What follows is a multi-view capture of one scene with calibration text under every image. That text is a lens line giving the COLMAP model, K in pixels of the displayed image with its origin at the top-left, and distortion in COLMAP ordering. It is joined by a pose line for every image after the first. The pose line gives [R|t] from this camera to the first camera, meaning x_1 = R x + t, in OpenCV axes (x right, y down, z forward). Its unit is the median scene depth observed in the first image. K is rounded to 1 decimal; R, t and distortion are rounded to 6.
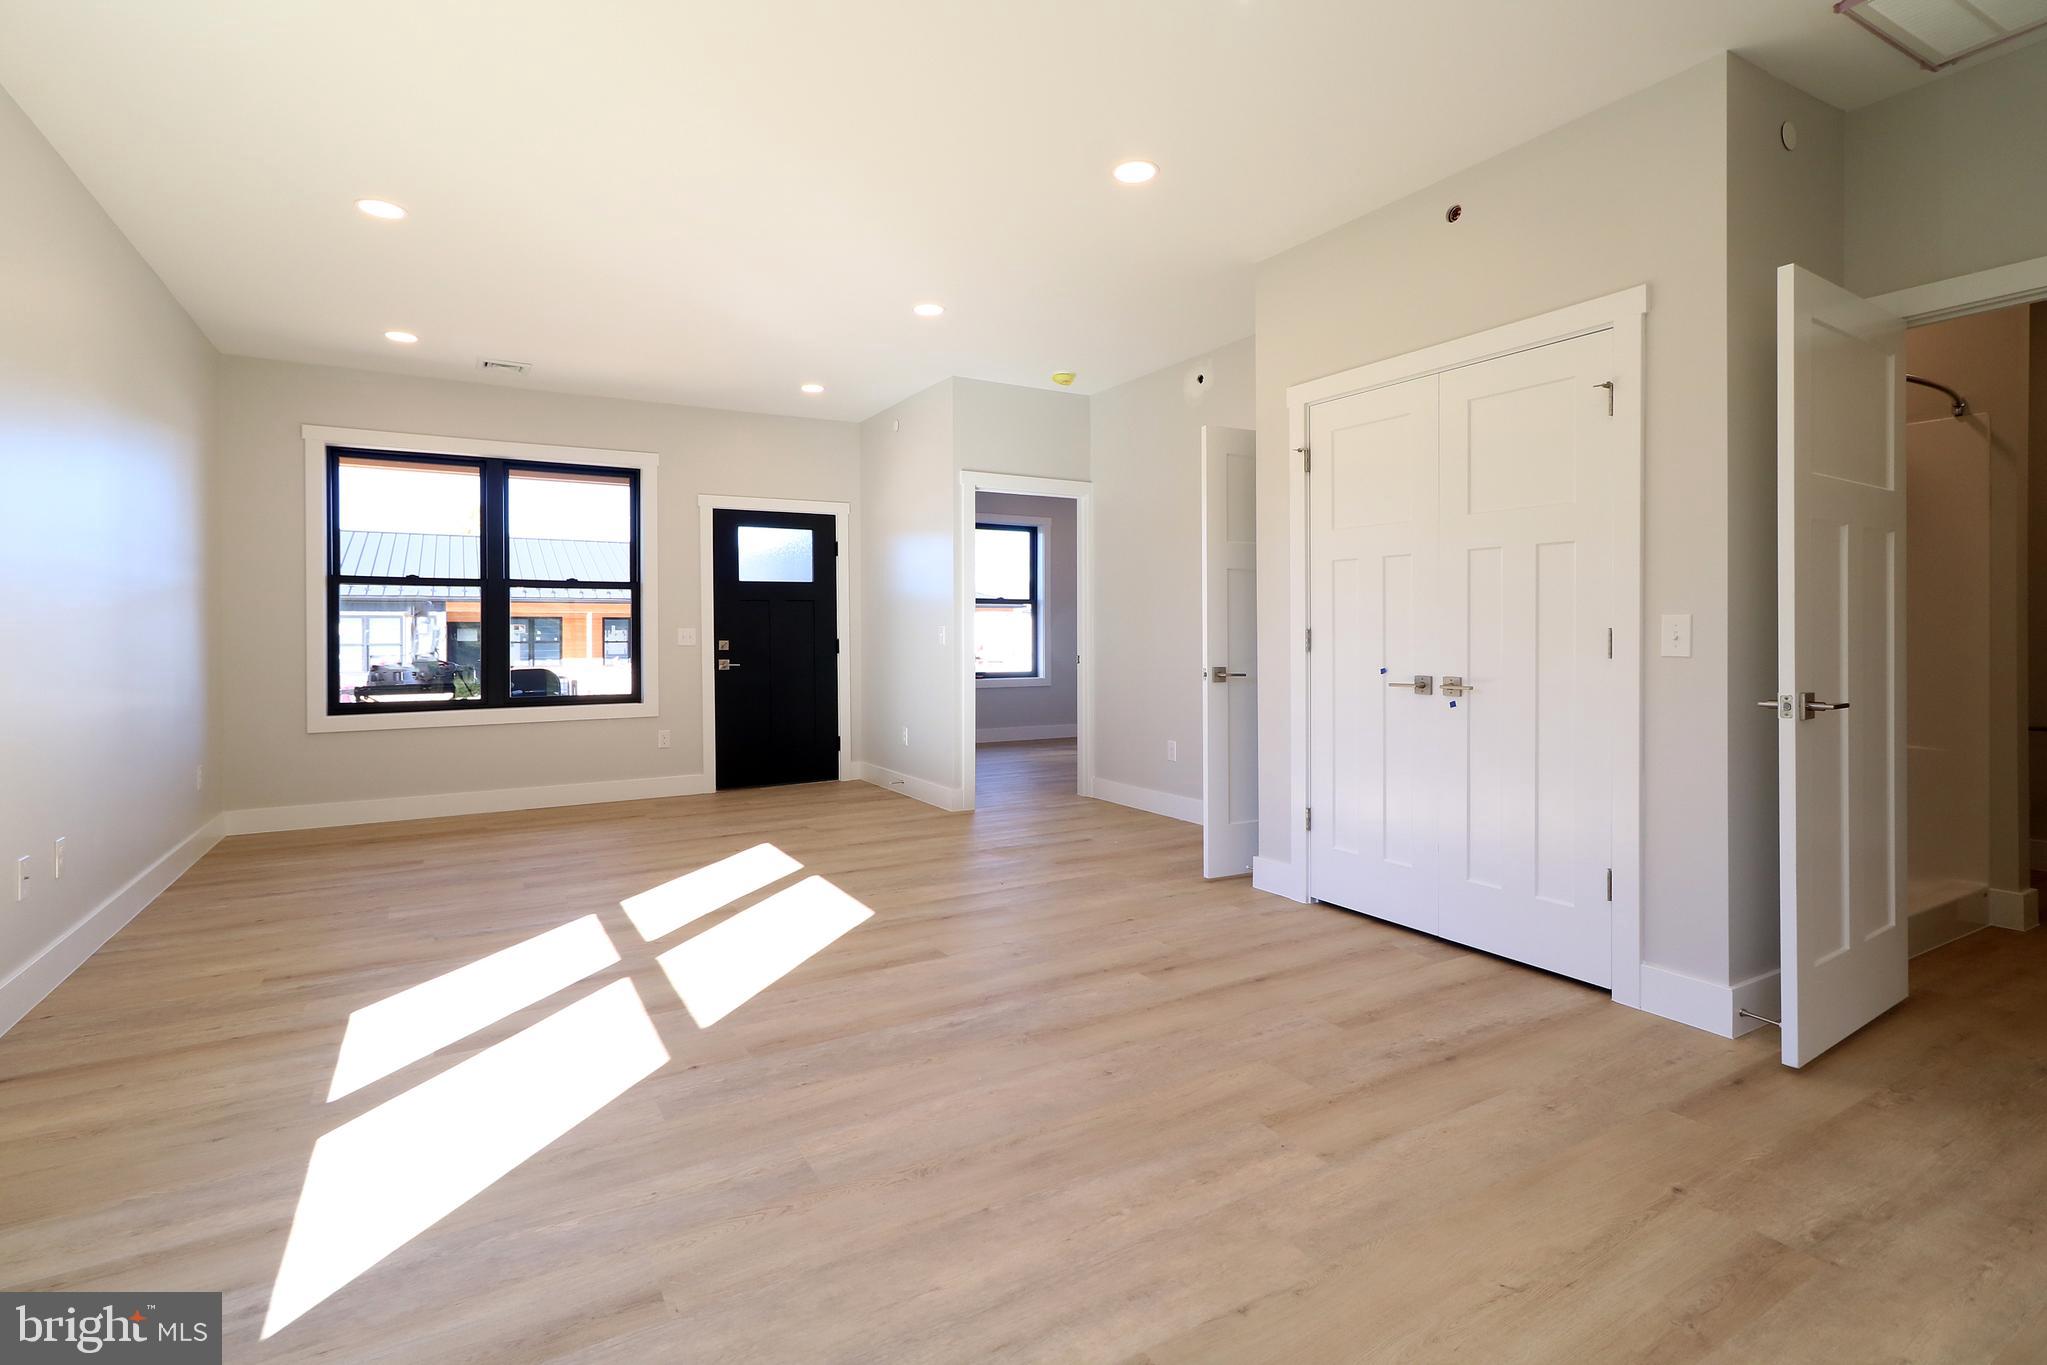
lens RADIAL K [[979.6, 0, 1012.2], [0, 979.6, 639.4], [0, 0, 1]] dist [0.003300, 0.001093]
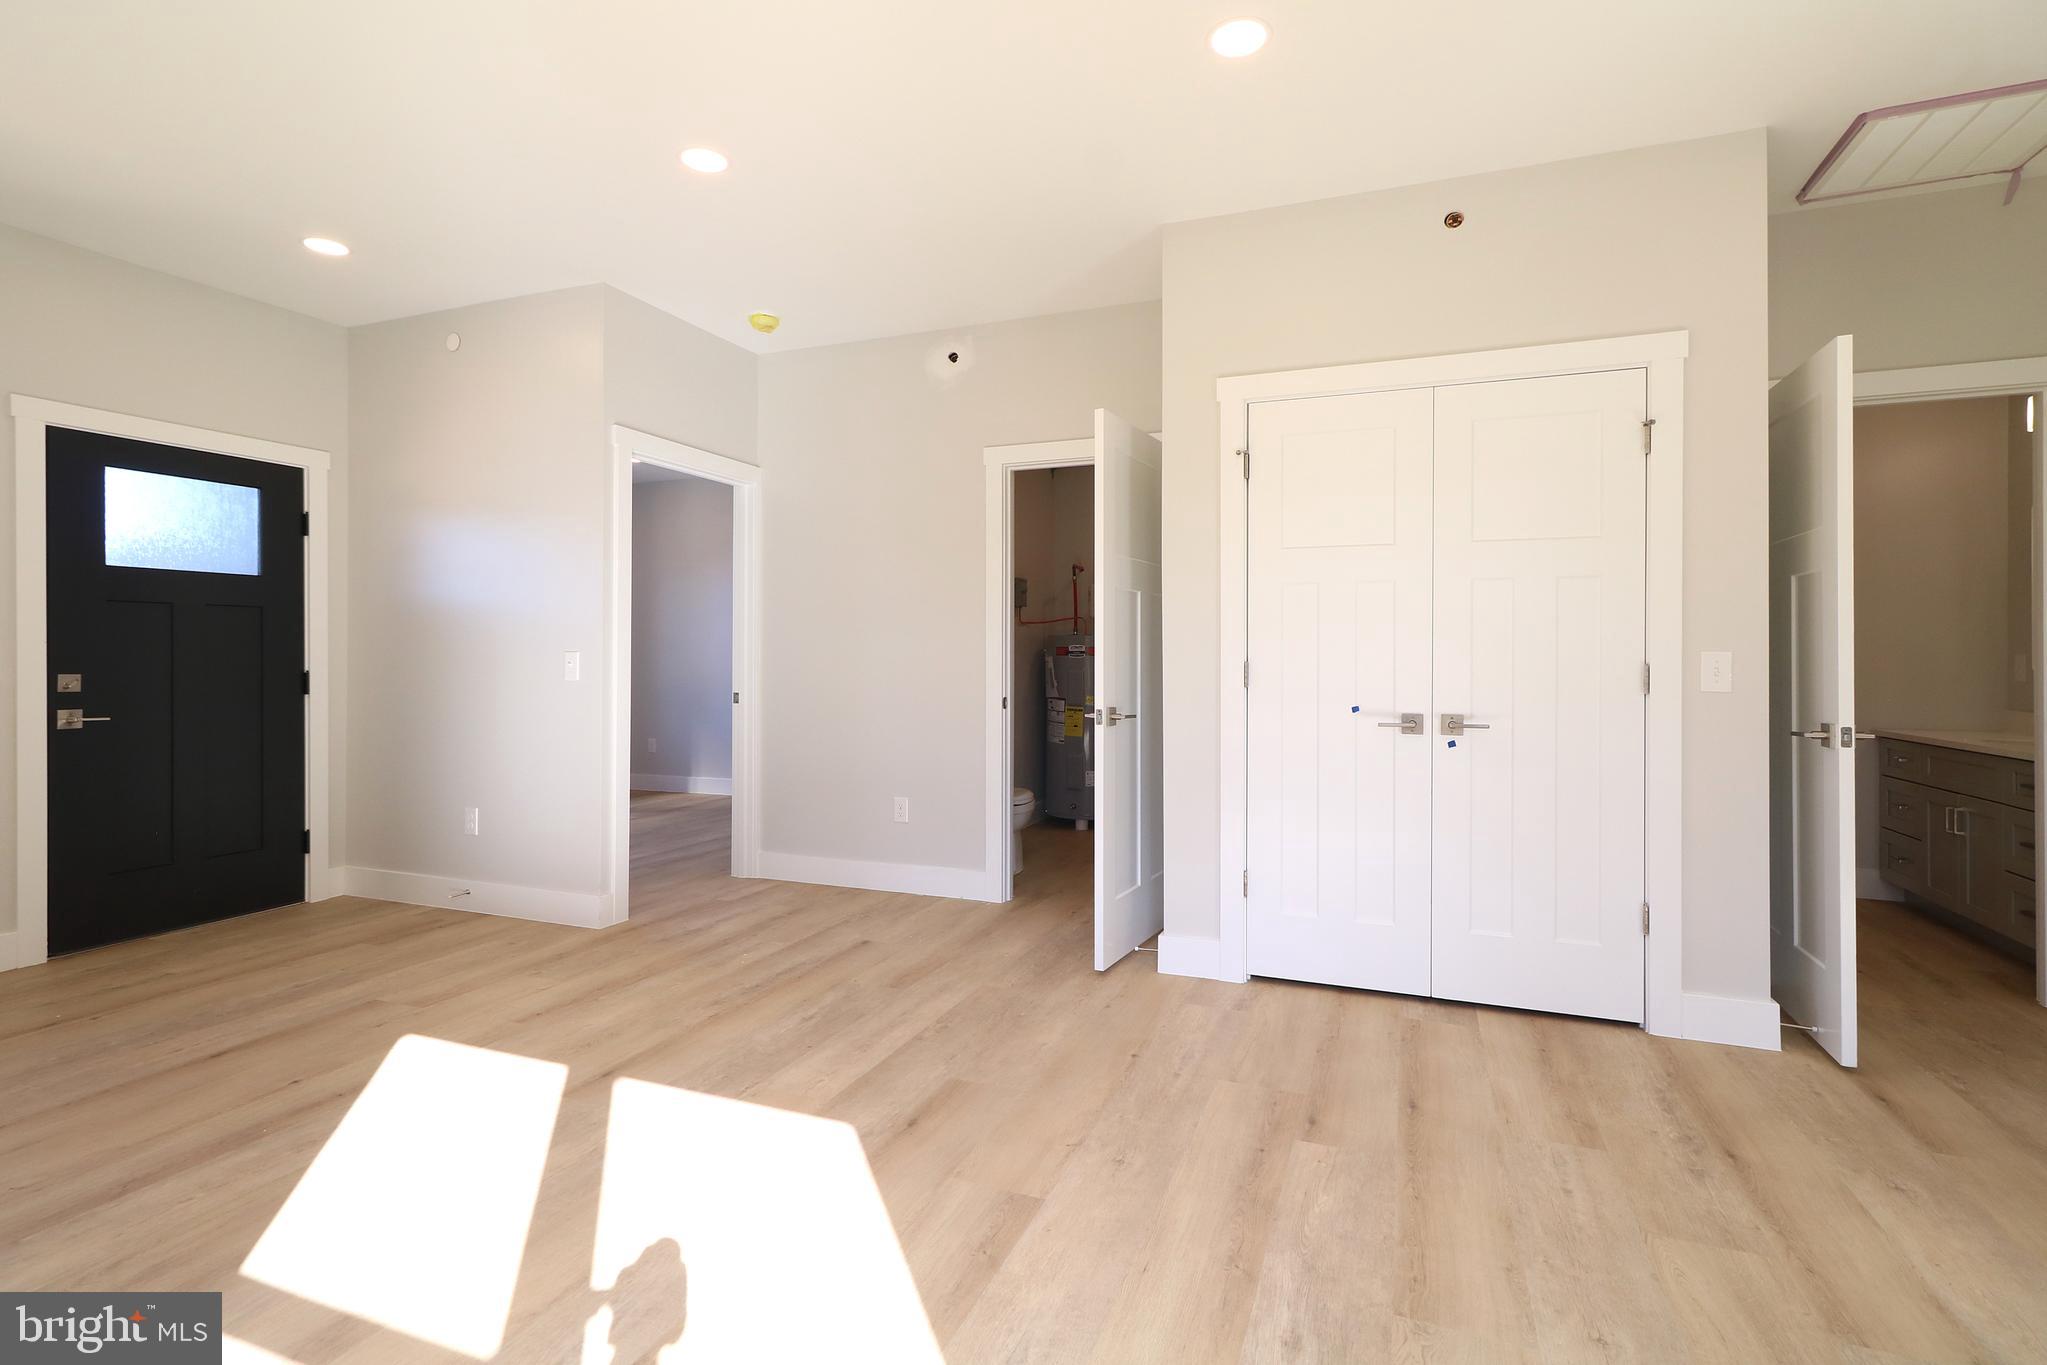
lens RADIAL K [[979.6, 0, 1038.4], [0, 979.6, 659.8], [0, 0, 1]] dist [0.003300, 0.001093]
pose [[0.785852, 0.005296, 0.618391, -0.473525], [-0.000688, 0.999970, -0.007690, -0.007120], [-0.618414, 0.005617, 0.785833, 0.556154]]
